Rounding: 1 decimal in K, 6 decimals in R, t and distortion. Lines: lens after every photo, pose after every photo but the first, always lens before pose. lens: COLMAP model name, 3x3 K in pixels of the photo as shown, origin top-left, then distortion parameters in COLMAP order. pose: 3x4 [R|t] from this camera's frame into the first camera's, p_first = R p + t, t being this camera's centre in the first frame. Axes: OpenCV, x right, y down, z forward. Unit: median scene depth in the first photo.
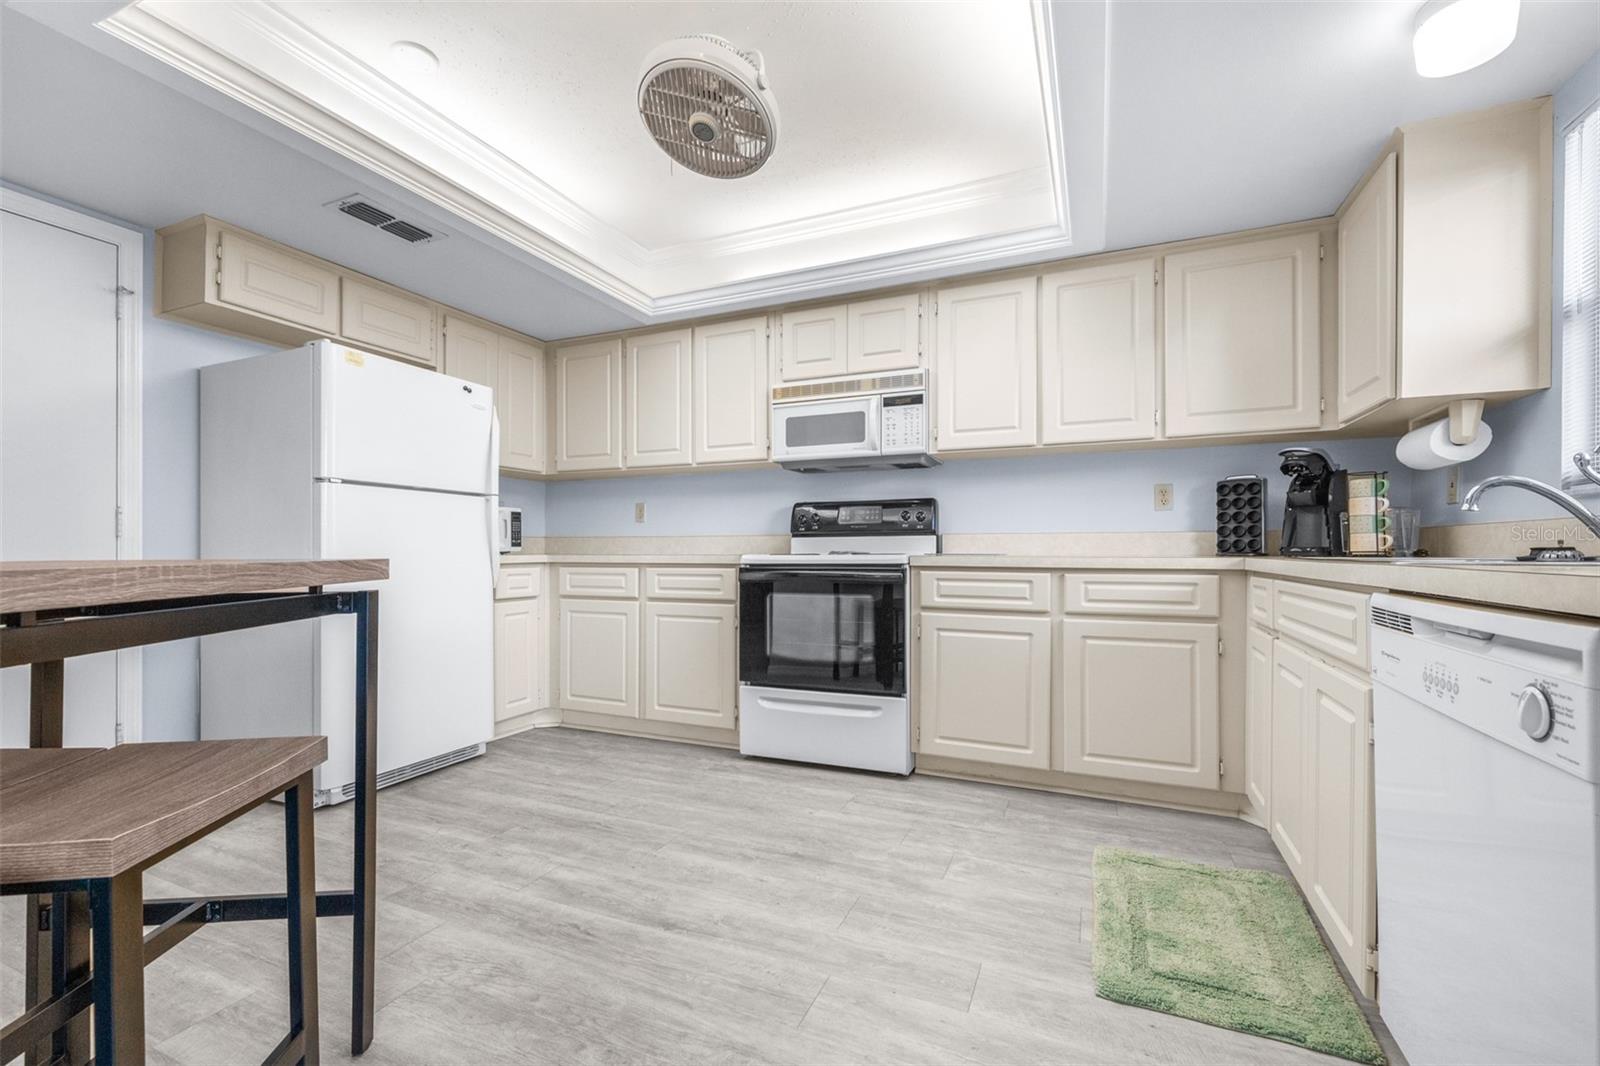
lens RADIAL K [[690.2, 0, 802.5], [0, 690.2, 544.9], [0, 0, 1]] dist [-0.002001, 0.000344]
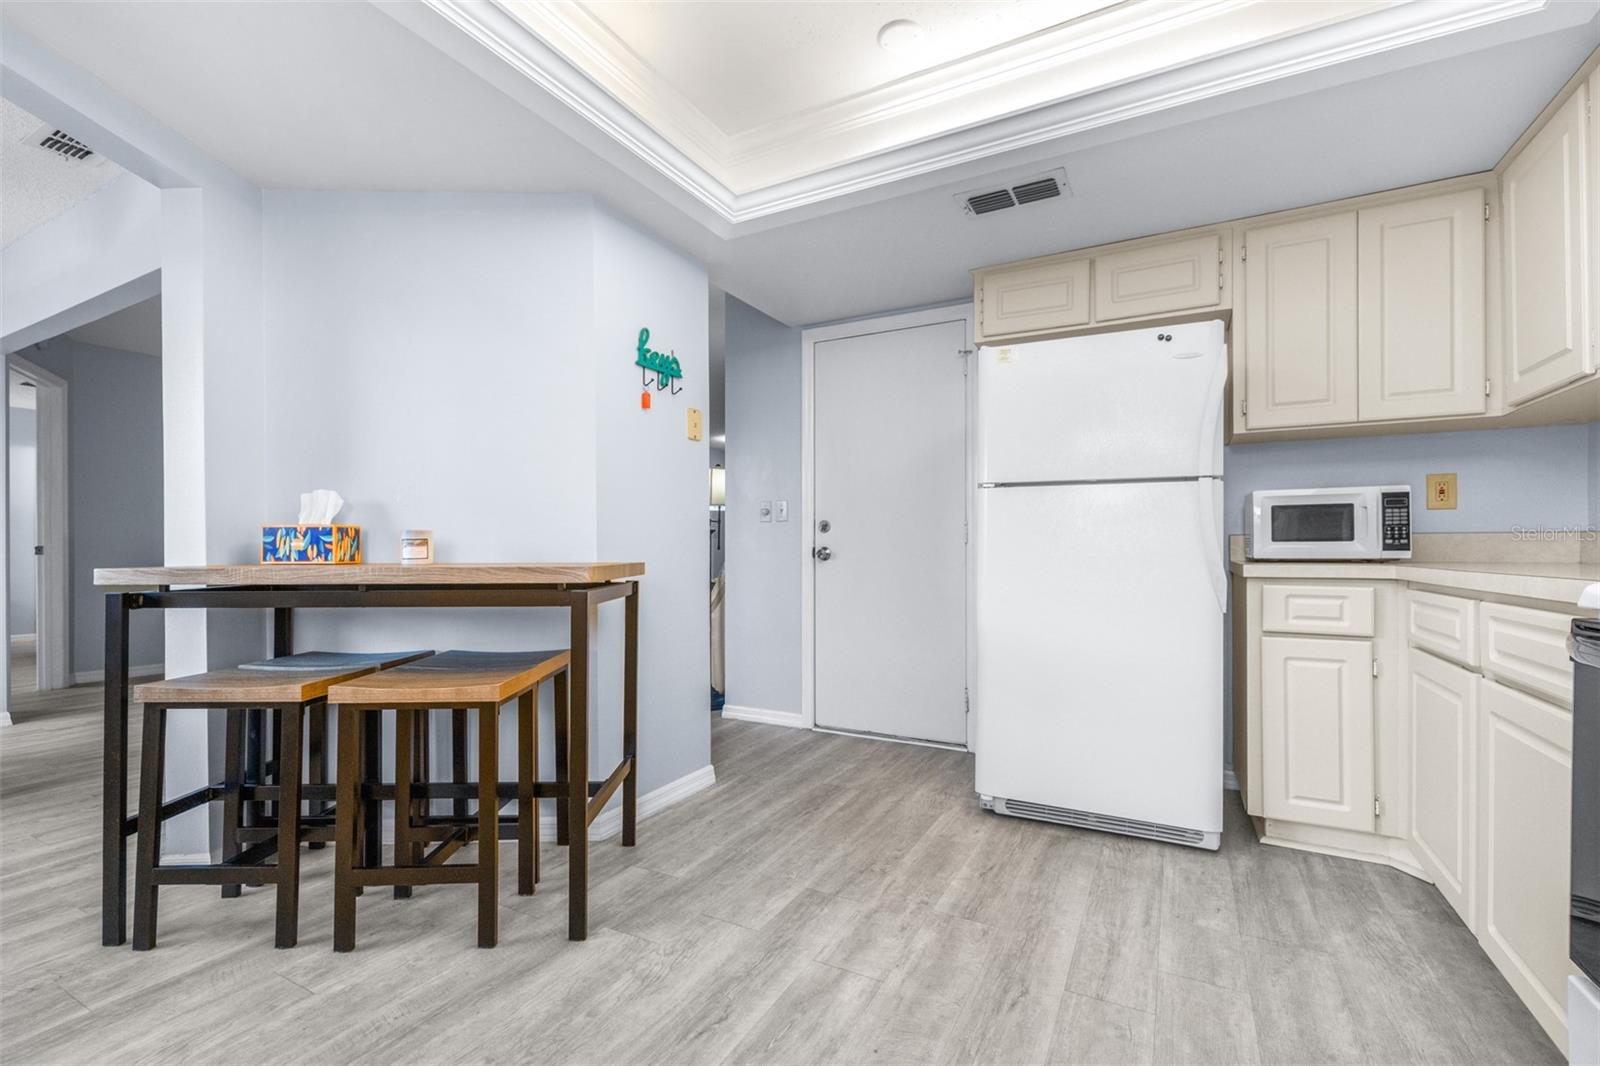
lens RADIAL K [[690.2, 0, 795.8], [0, 690.2, 541.5], [0, 0, 1]] dist [-0.002001, 0.000344]
pose [[-0.086705, -0.012278, -0.996158, 0.314834], [0.005104, 0.999905, -0.012768, -0.000503], [0.996221, -0.006192, -0.086634, 0.759762]]
